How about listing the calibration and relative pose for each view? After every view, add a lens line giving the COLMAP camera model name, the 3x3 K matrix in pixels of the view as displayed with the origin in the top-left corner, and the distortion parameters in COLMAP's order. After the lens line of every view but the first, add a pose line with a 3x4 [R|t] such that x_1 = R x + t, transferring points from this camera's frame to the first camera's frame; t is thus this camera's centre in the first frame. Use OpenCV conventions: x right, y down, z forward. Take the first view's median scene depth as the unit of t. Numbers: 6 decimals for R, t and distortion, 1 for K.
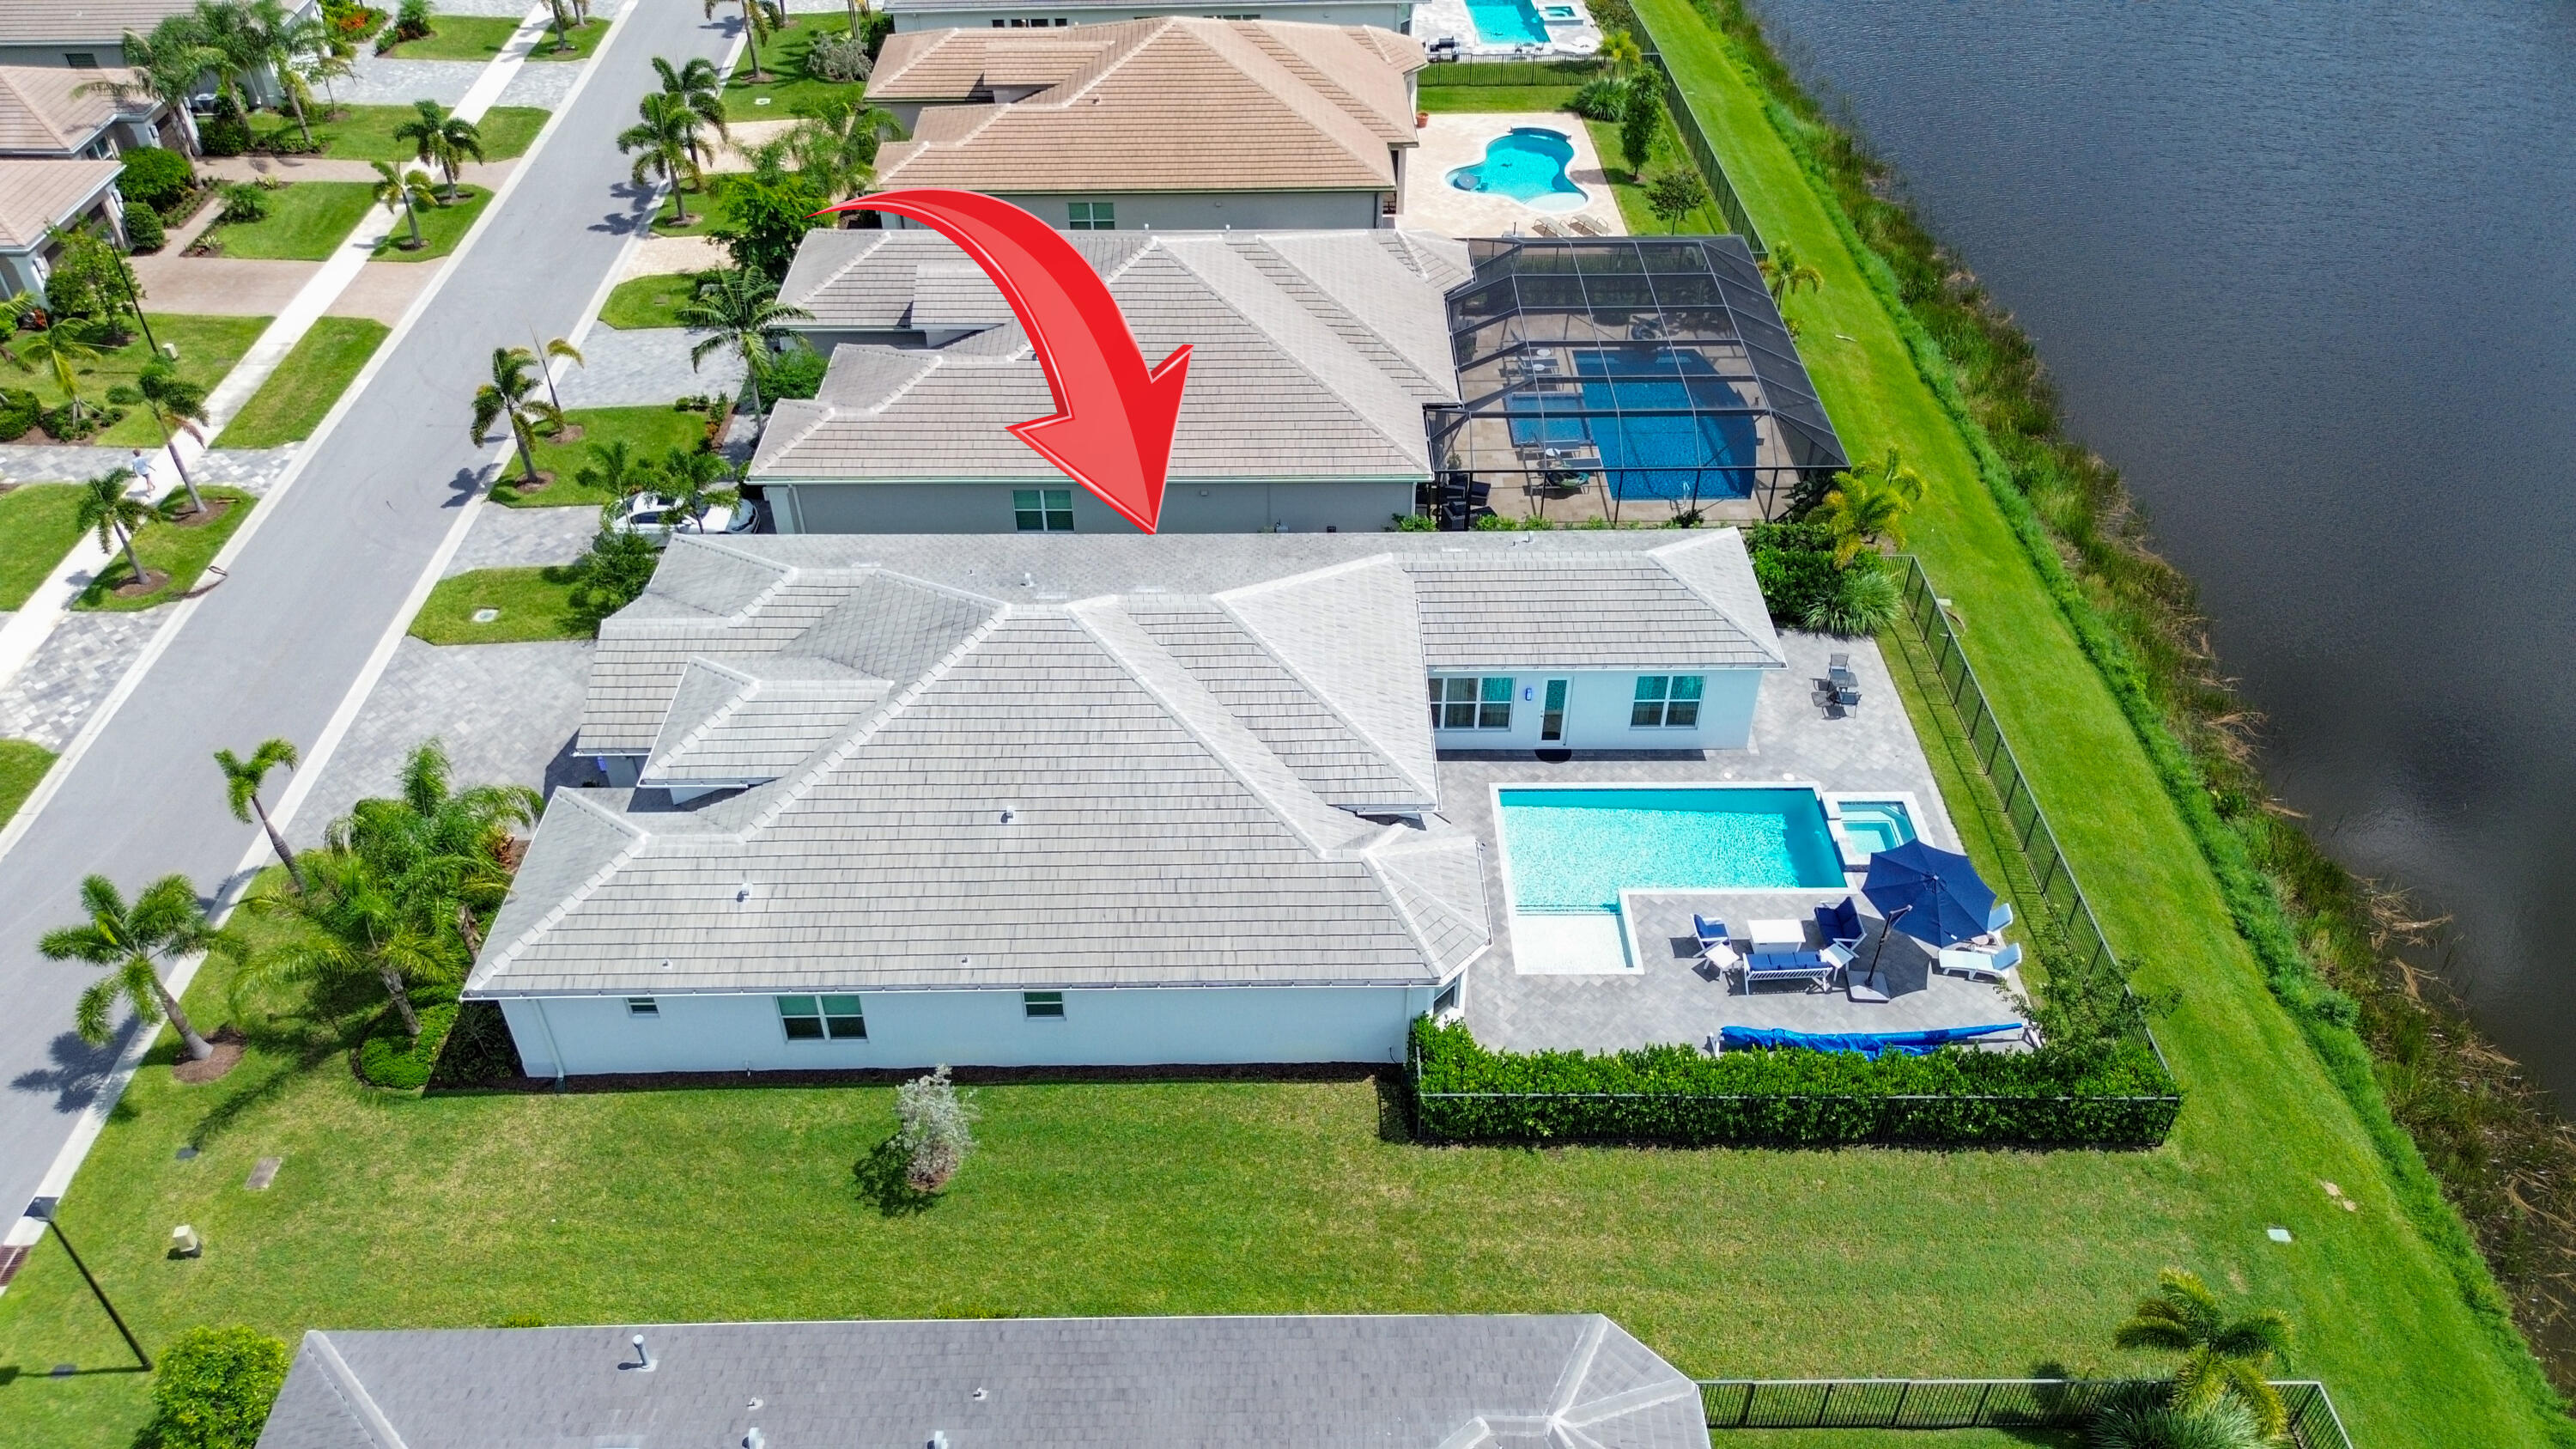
lens RADIAL K [[1840.9, 0, 1289.9], [0, 1840.9, 718.3], [0, 0, 1]] dist [0.047970, -0.027643]
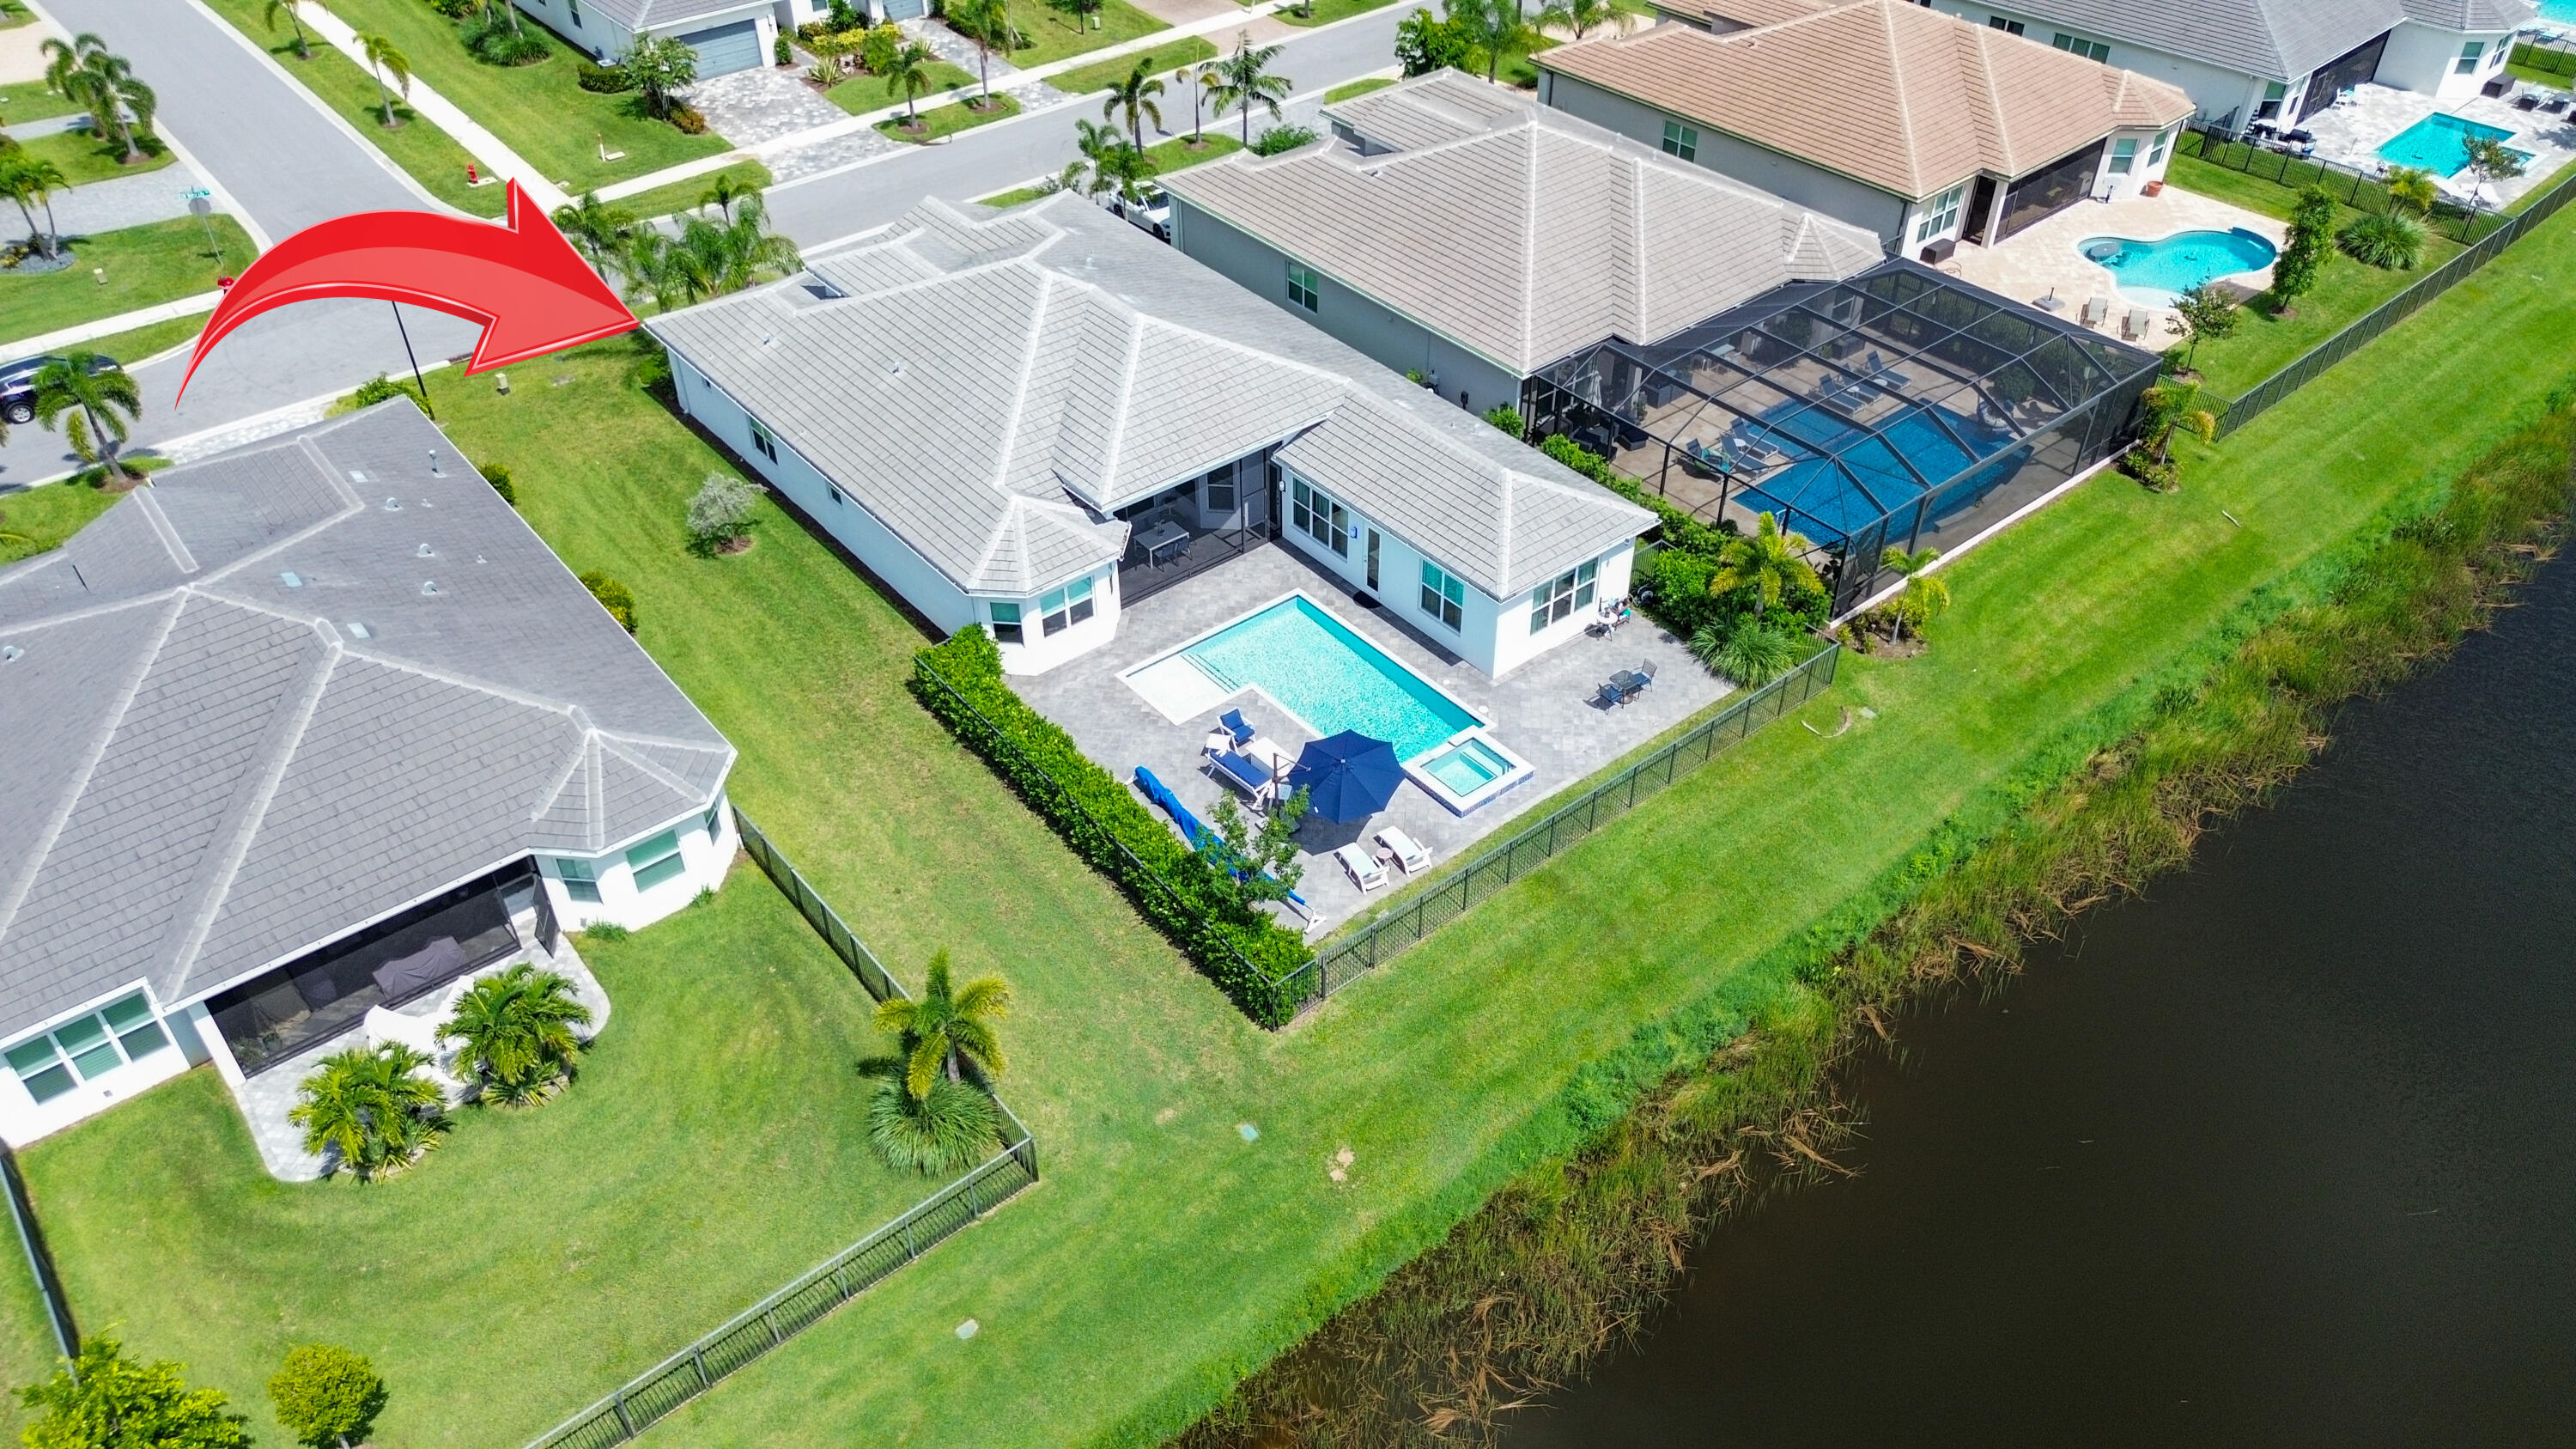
lens RADIAL K [[1840.9, 0, 1290.9], [0, 1840.9, 728.5], [0, 0, 1]] dist [0.047970, -0.027643]
pose [[0.623201, 0.491718, -0.608140, 0.758786], [-0.486749, 0.852515, 0.190506, -0.095124], [0.612124, 0.177288, 0.770631, 0.111274]]
